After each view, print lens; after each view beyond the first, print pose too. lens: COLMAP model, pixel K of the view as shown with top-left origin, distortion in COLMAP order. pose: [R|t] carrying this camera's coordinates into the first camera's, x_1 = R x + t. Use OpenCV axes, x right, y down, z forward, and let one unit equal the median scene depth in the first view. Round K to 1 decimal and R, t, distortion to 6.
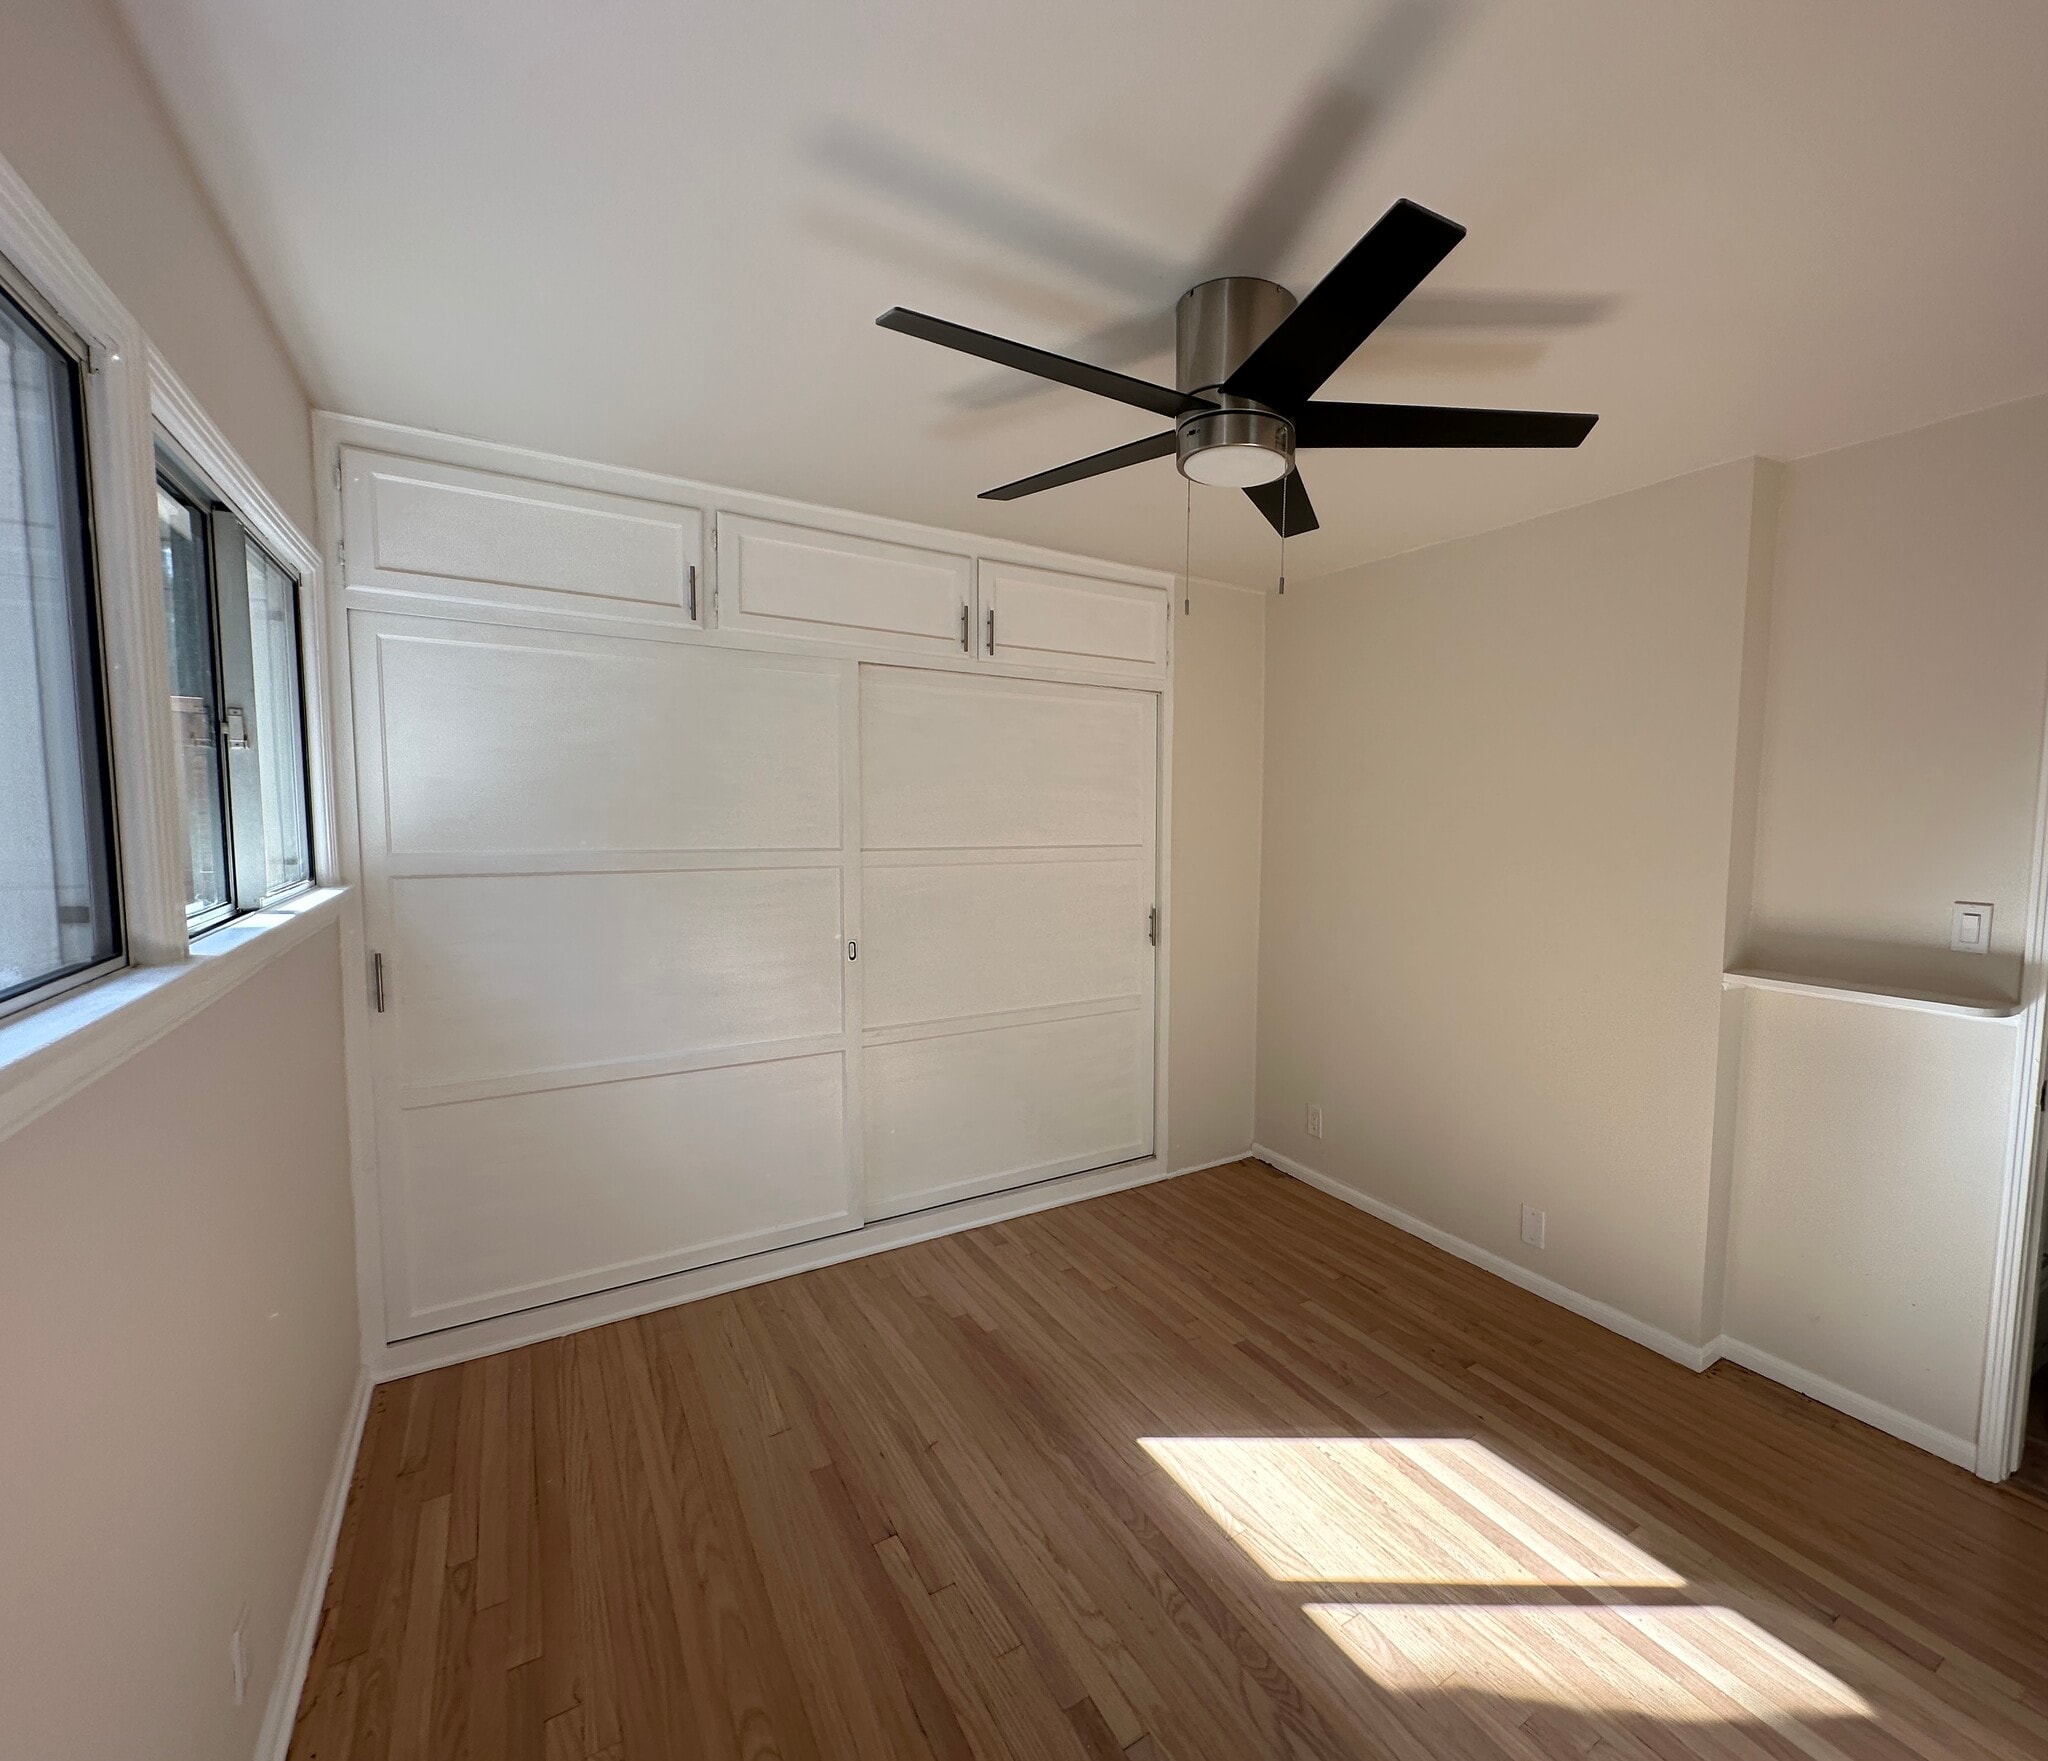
lens RADIAL K [[1017.2, 0, 1024.0], [0, 1017.2, 880.5], [0, 0, 1]] dist [-0.001960, -0.000325]
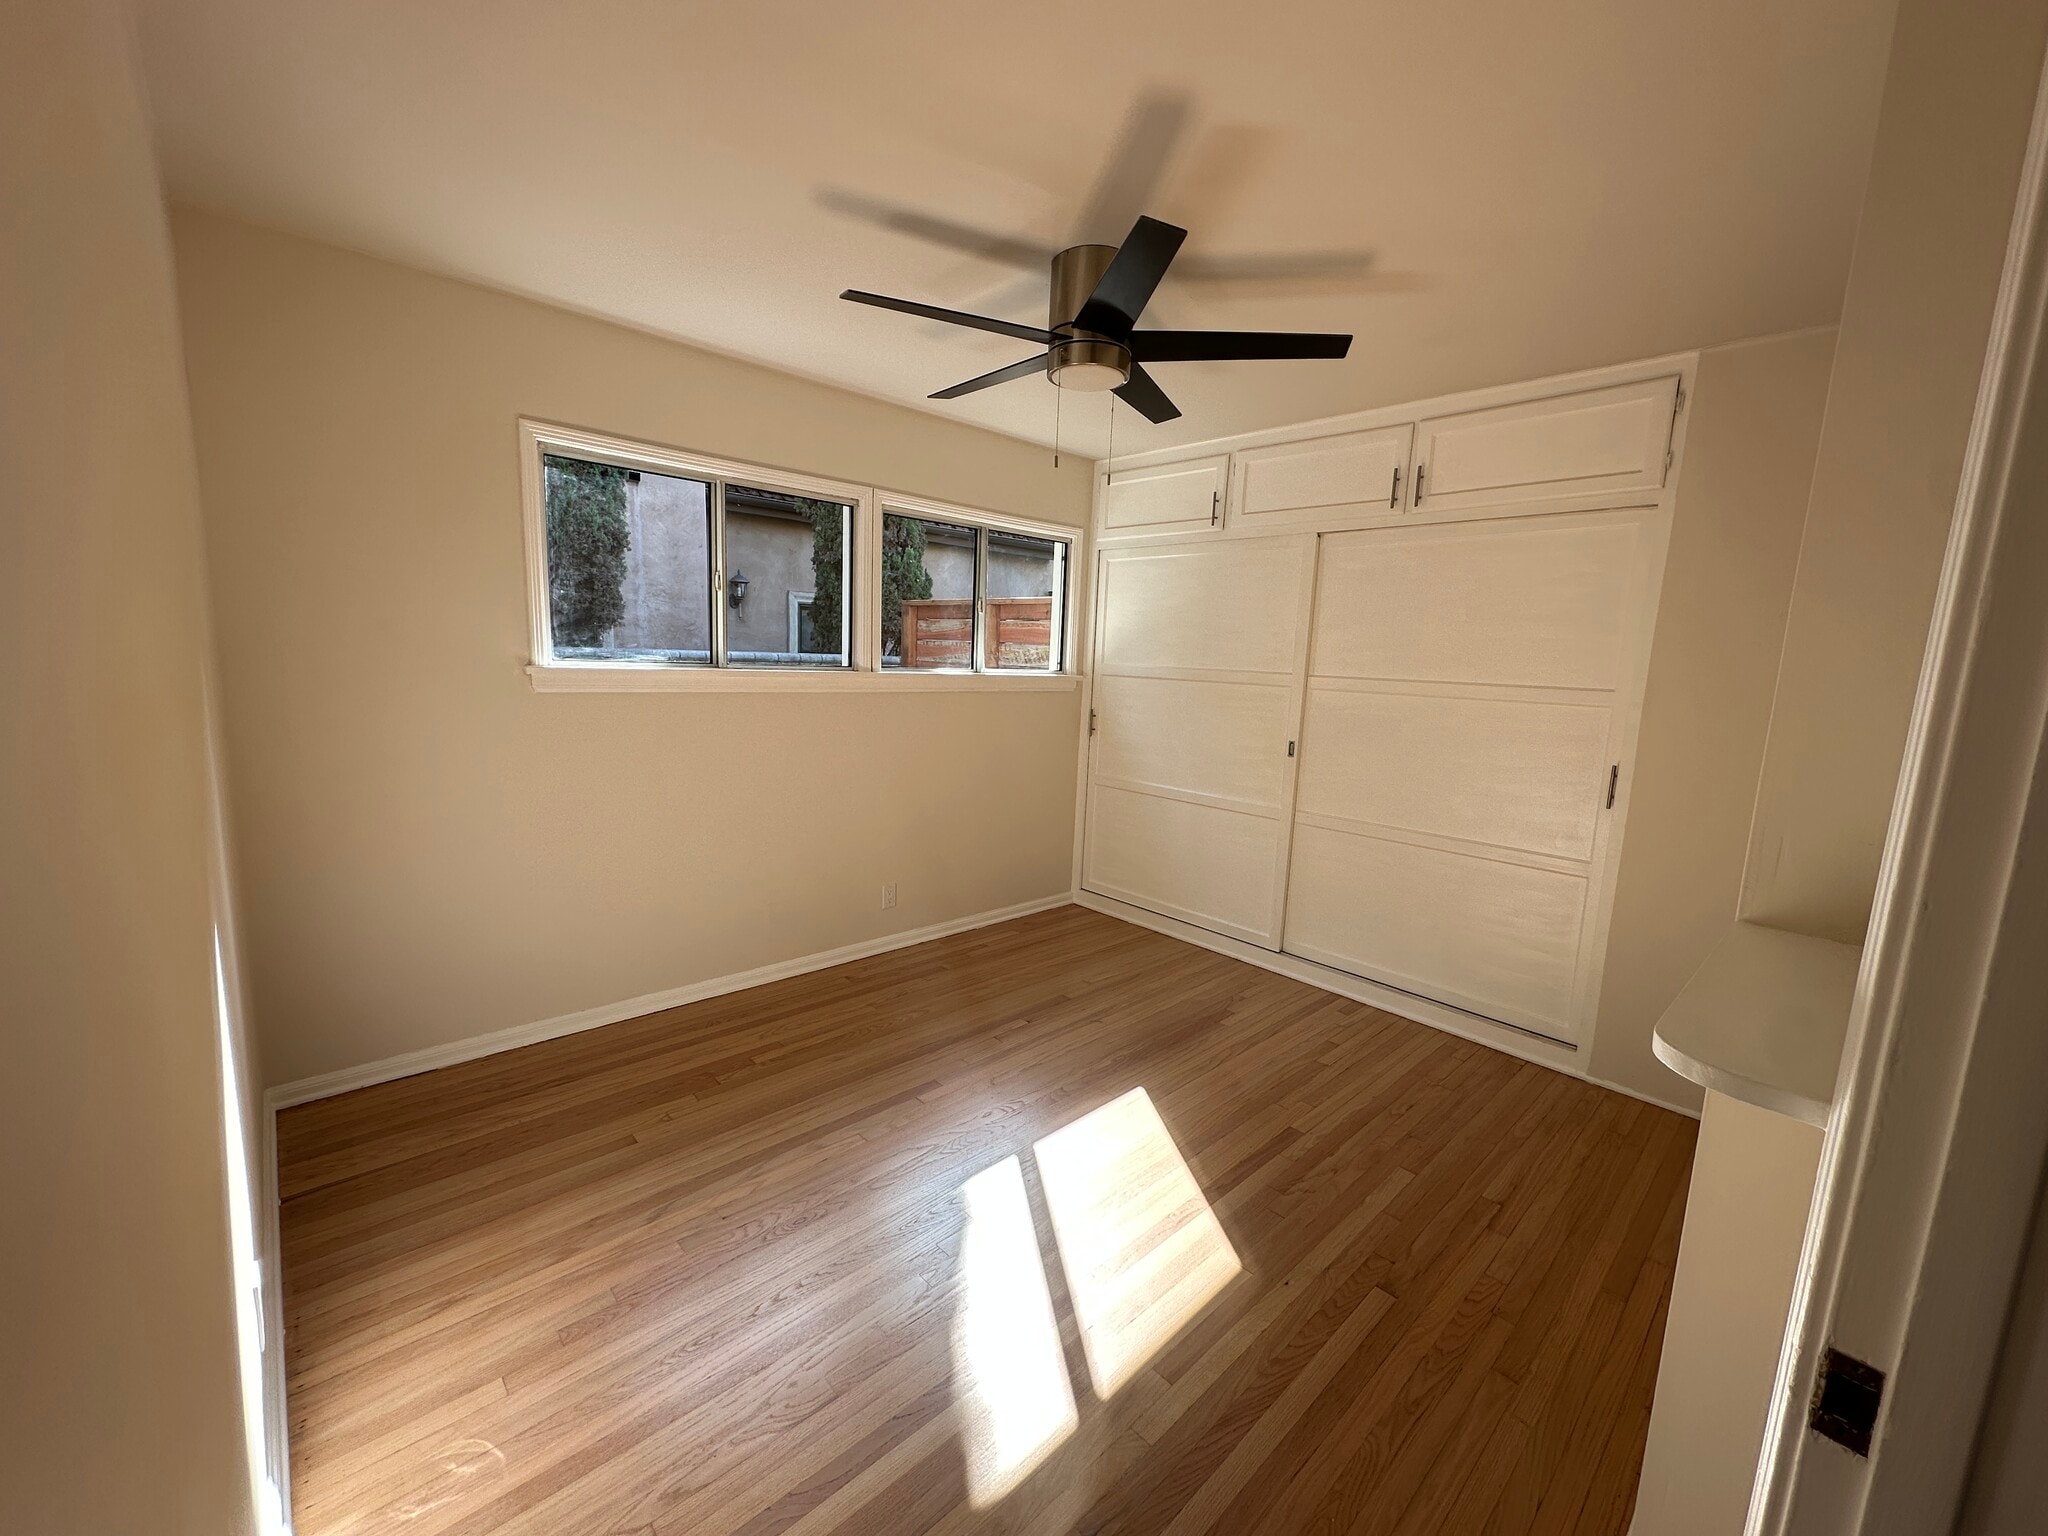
lens RADIAL K [[815.0, 0, 1024.0], [0, 815.0, 768.0], [0, 0, 1]] dist [-0.001648, -0.000263]
pose [[0.138738, 0.133195, -0.981331, 0.951228], [-0.112830, 0.986588, 0.117957, 0.006209], [0.983881, 0.094359, 0.151906, 0.536423]]
